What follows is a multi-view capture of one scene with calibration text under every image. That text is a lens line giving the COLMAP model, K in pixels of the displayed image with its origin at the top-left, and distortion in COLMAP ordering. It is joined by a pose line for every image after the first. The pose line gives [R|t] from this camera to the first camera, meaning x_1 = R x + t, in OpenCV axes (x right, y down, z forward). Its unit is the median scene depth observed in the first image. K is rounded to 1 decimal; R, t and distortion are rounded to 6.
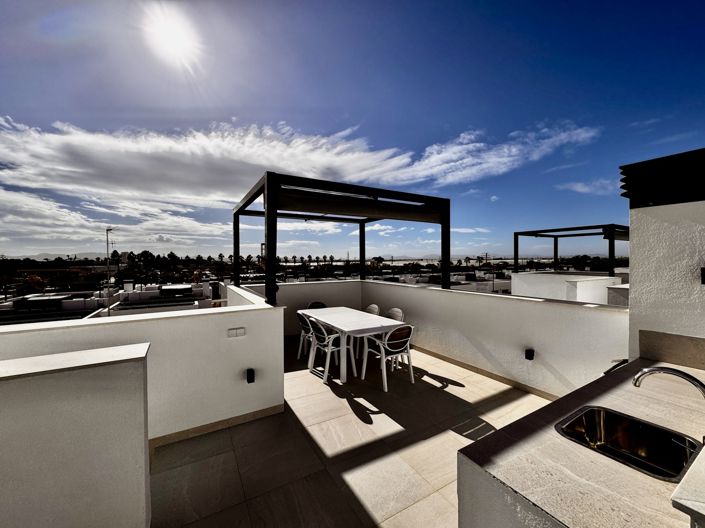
lens RADIAL K [[279.8, 0, 351.7], [0, 279.8, 270.6], [0, 0, 1]] dist [-0.000275, -0.001207]
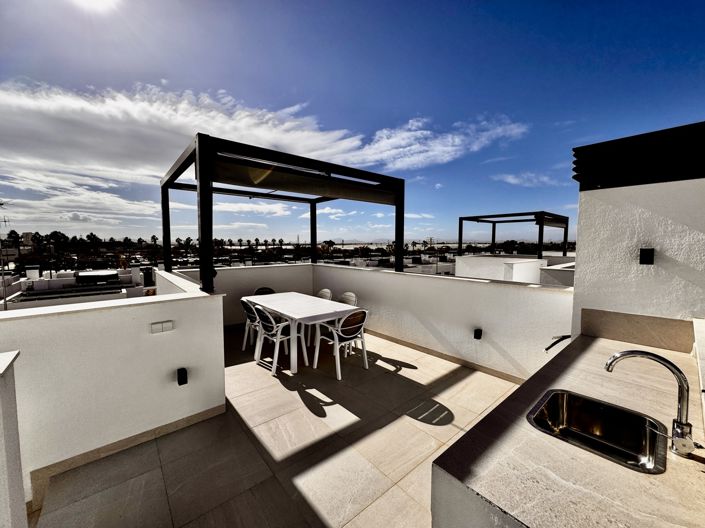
lens RADIAL K [[279.8, 0, 352.3], [0, 279.8, 267.1], [0, 0, 1]] dist [-0.000275, -0.001207]
pose [[0.984167, -0.008552, 0.177039, -0.000163], [0.000550, 0.998978, 0.045204, 0.001131], [-0.177245, -0.044391, 0.983165, 0.015142]]
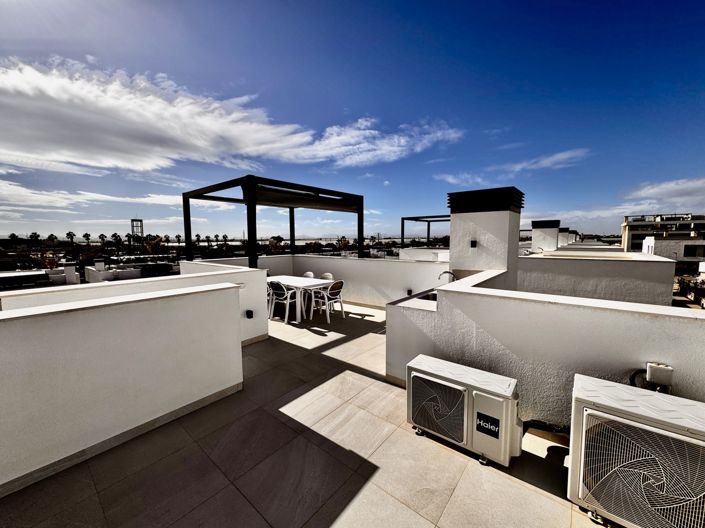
lens RADIAL K [[279.8, 0, 339.3], [0, 279.8, 291.5], [0, 0, 1]] dist [-0.000275, -0.001207]
pose [[0.950619, -0.056609, 0.305153, -0.062791], [0.011802, 0.989107, 0.146725, 0.005650], [-0.310135, -0.135878, 0.940932, -0.101354]]
